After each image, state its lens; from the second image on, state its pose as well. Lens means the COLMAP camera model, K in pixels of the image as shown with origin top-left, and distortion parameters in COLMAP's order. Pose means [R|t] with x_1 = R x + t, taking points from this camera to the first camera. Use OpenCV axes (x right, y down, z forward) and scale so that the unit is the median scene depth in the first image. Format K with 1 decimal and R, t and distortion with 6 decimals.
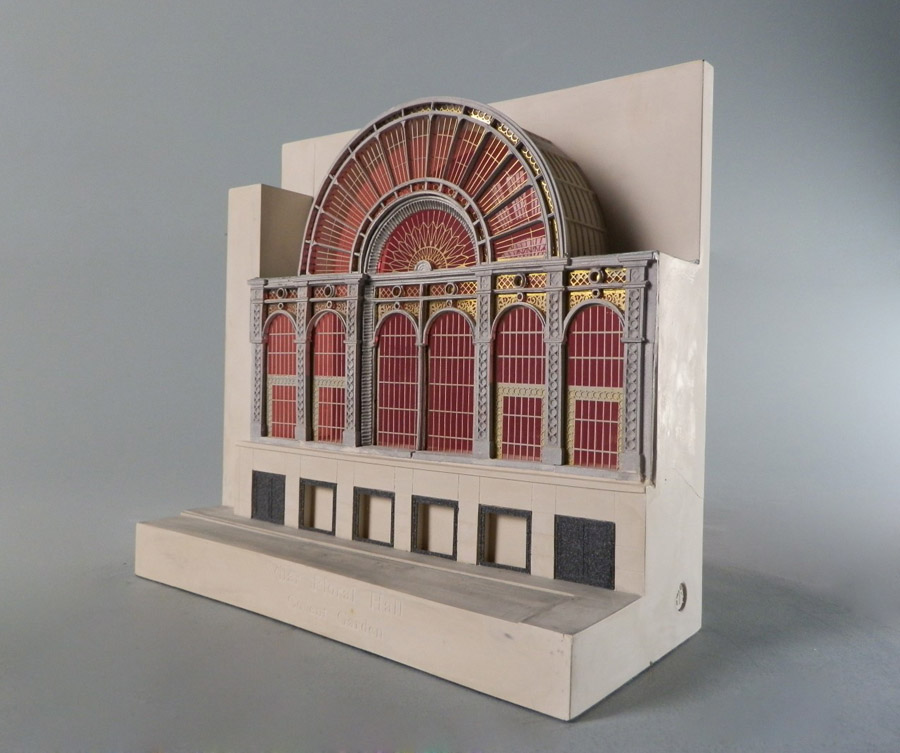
lens RADIAL K [[839.6, 0, 447.2], [0, 839.6, 373.4], [0, 0, 1]] dist [0.000603, 0.000000]
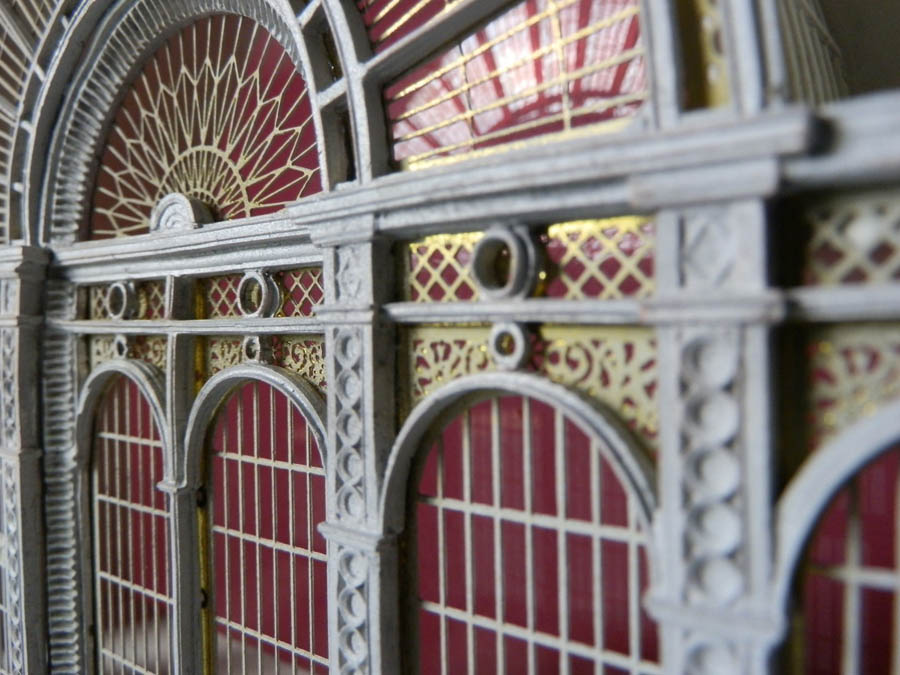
lens RADIAL K [[750.7, 0, 455.1], [0, 750.7, 334.0], [0, 0, 1]] dist [0.001283, -0.007616]
pose [[0.999207, -0.034241, -0.020345, 0.075831], [0.034503, 0.999324, 0.012696, -0.093550], [0.019897, -0.013388, 0.999712, 0.800940]]
